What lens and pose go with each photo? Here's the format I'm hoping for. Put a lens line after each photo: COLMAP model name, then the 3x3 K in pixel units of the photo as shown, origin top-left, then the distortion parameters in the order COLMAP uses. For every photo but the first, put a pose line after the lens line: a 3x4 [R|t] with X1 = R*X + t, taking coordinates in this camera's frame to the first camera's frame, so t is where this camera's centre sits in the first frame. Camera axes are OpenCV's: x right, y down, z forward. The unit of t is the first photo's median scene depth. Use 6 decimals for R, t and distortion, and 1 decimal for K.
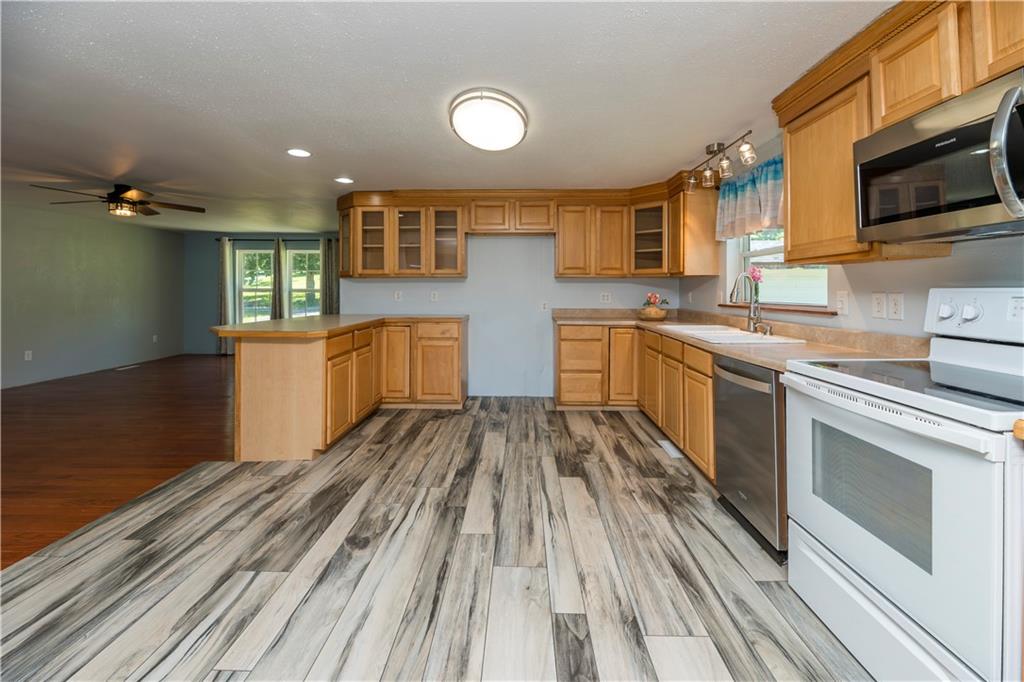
lens RADIAL K [[427.4, 0, 509.2], [0, 427.4, 288.8], [0, 0, 1]] dist [-0.001200, -0.000464]
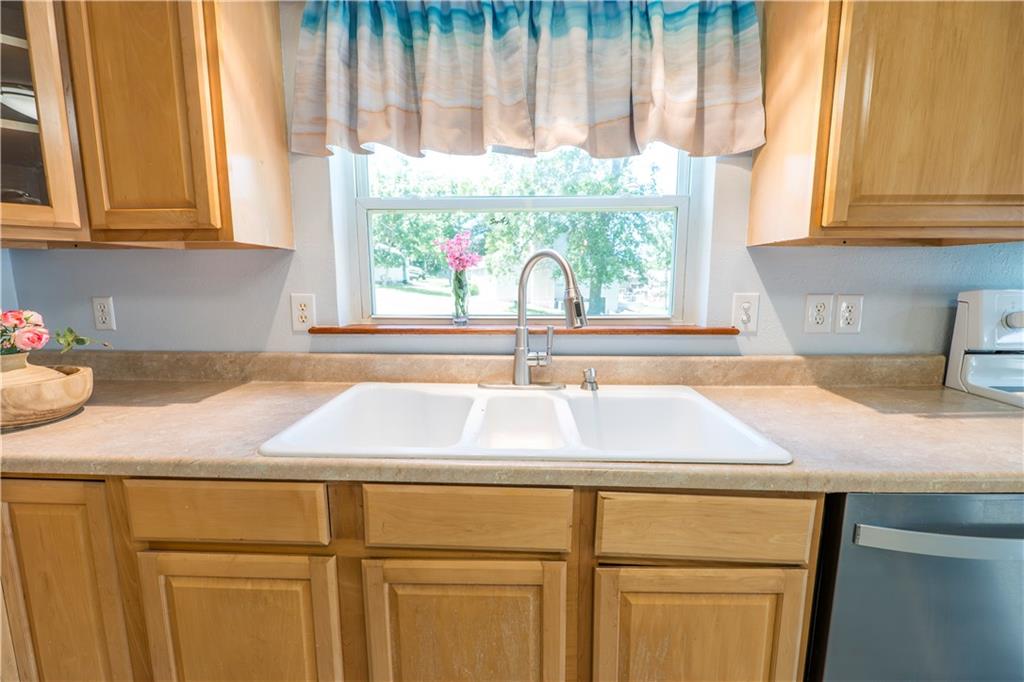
lens RADIAL K [[420.9, 0, 510.8], [0, 420.9, 337.2], [0, 0, 1]] dist [0.000134, 0.000010]
pose [[0.003552, -0.131427, 0.991319, 0.168775], [-0.000919, 0.991325, 0.131431, -0.007746], [-0.999993, -0.001378, 0.003400, 1.150648]]
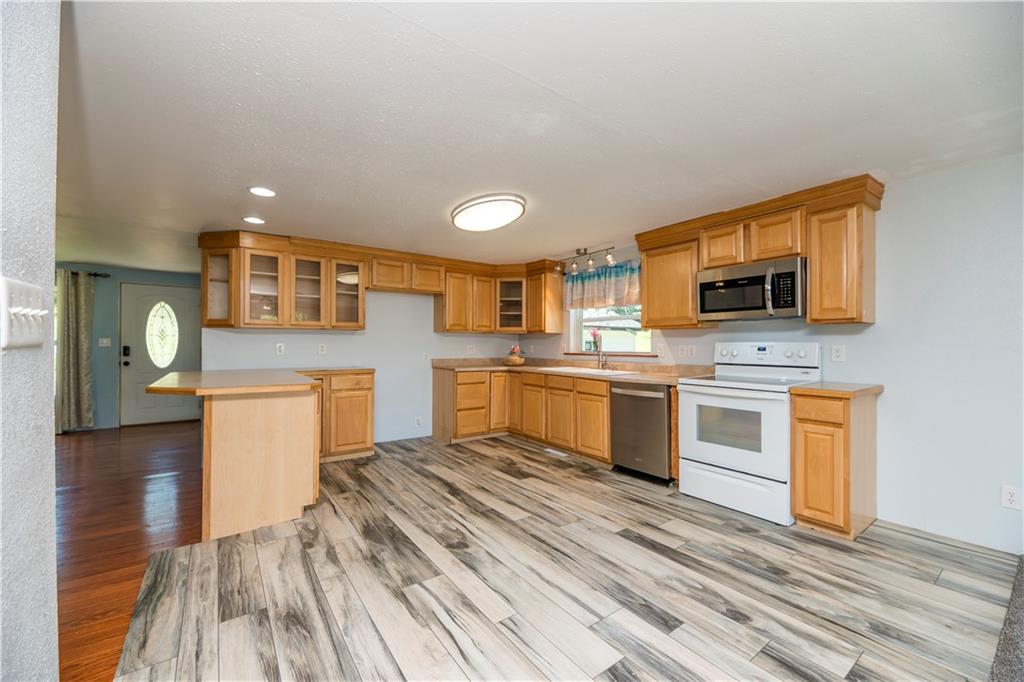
lens RADIAL K [[412.7, 0, 512.0], [0, 412.7, 341.0], [0, 0, 1]] dist [-0.001154, -0.000212]
pose [[0.795821, 0.007517, 0.605486, -0.721272], [-0.005340, 0.999971, -0.005396, 0.004756], [-0.605509, 0.001061, 0.795838, -0.034121]]
